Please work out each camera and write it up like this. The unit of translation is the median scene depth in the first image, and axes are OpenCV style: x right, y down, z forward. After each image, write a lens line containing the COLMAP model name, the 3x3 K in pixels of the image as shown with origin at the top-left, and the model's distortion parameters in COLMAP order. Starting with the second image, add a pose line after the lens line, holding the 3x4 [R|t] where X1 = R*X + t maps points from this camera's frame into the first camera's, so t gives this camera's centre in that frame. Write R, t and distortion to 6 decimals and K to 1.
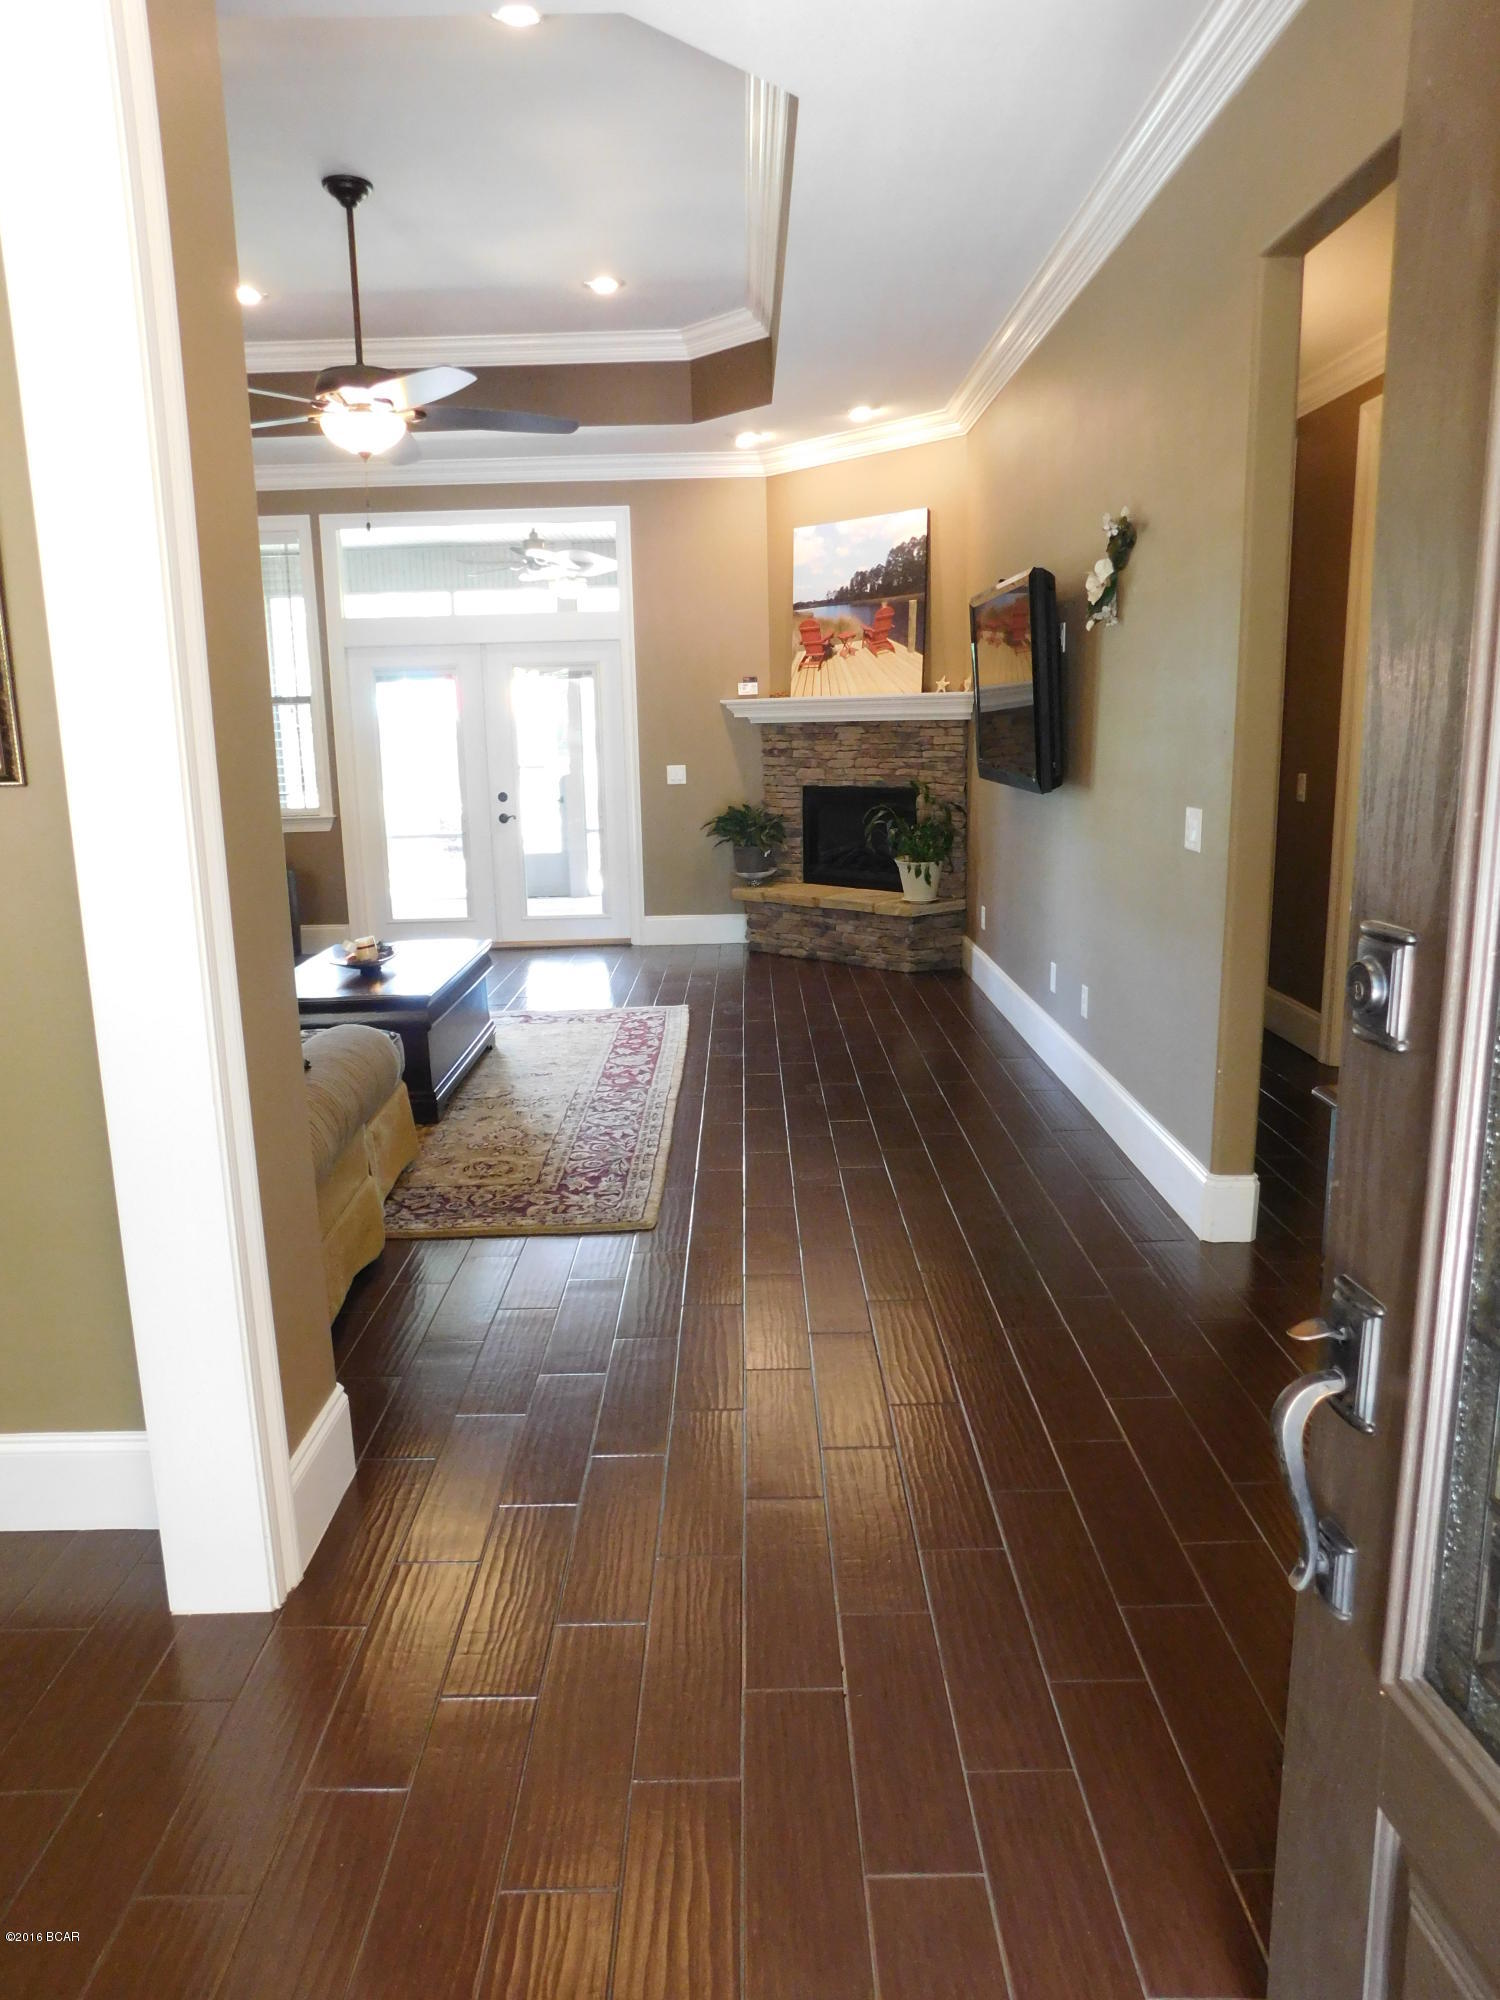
lens RADIAL K [[1316.2, 0, 750.2], [0, 1316.2, 988.4], [0, 0, 1]] dist [-0.047036, 0.011867]
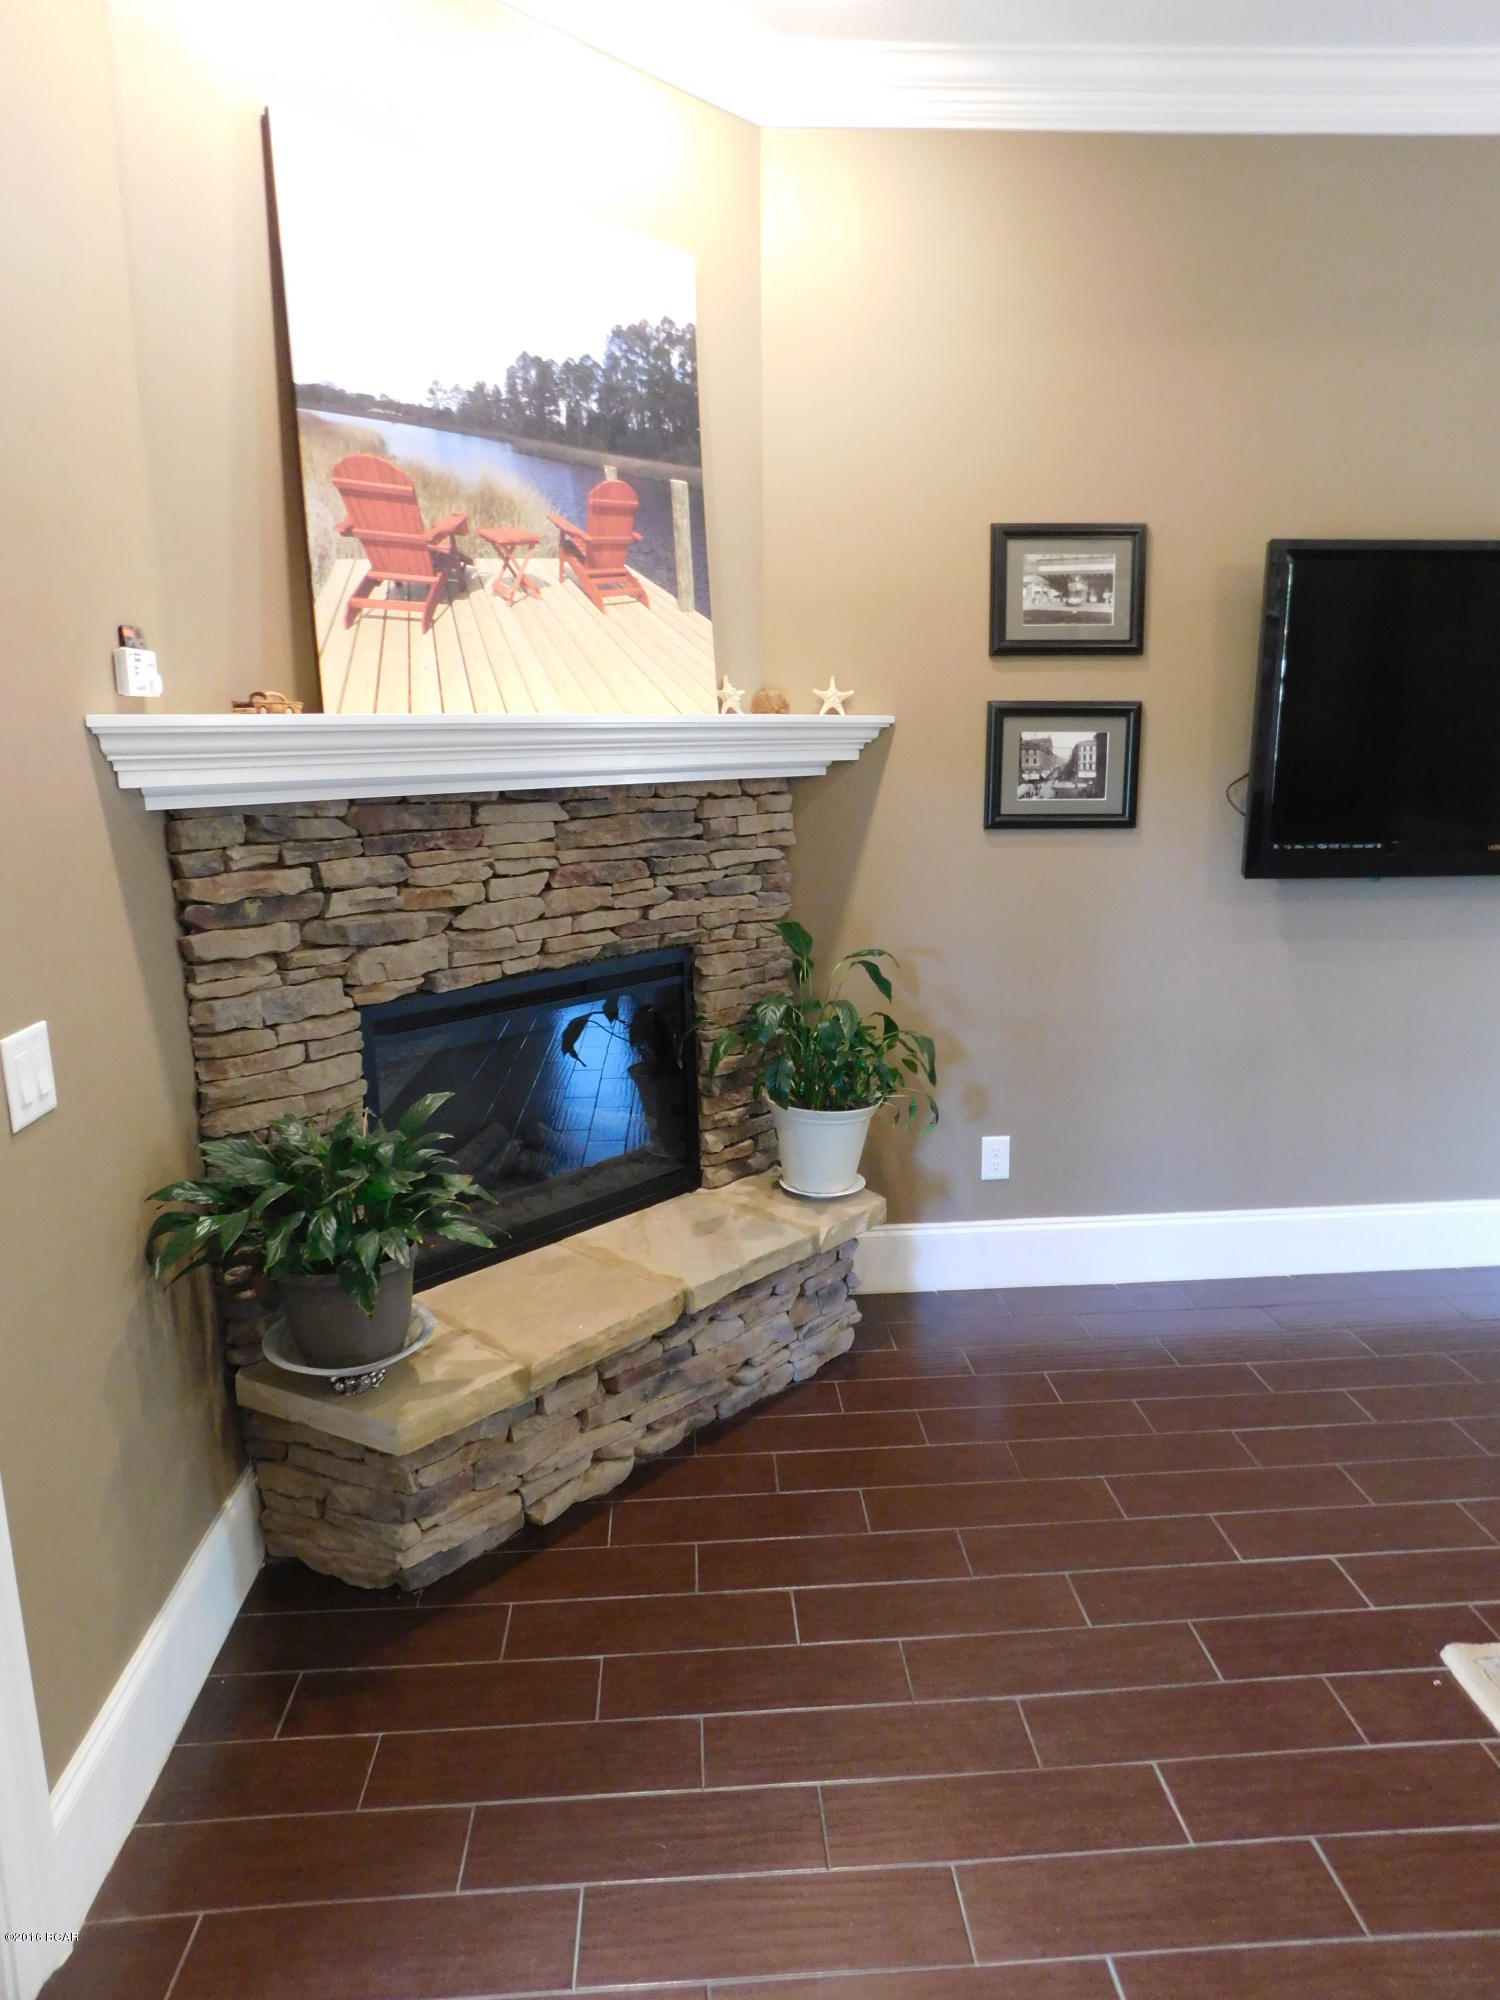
lens RADIAL K [[1316.2, 0, 749.8], [0, 1316.2, 999.3], [0, 0, 1]] dist [-0.047036, 0.011867]
pose [[-0.047256, -0.167538, 0.984732, -0.285662], [0.222510, 0.959298, 0.173889, -0.204348], [-0.973784, 0.227330, -0.008053, 0.992706]]
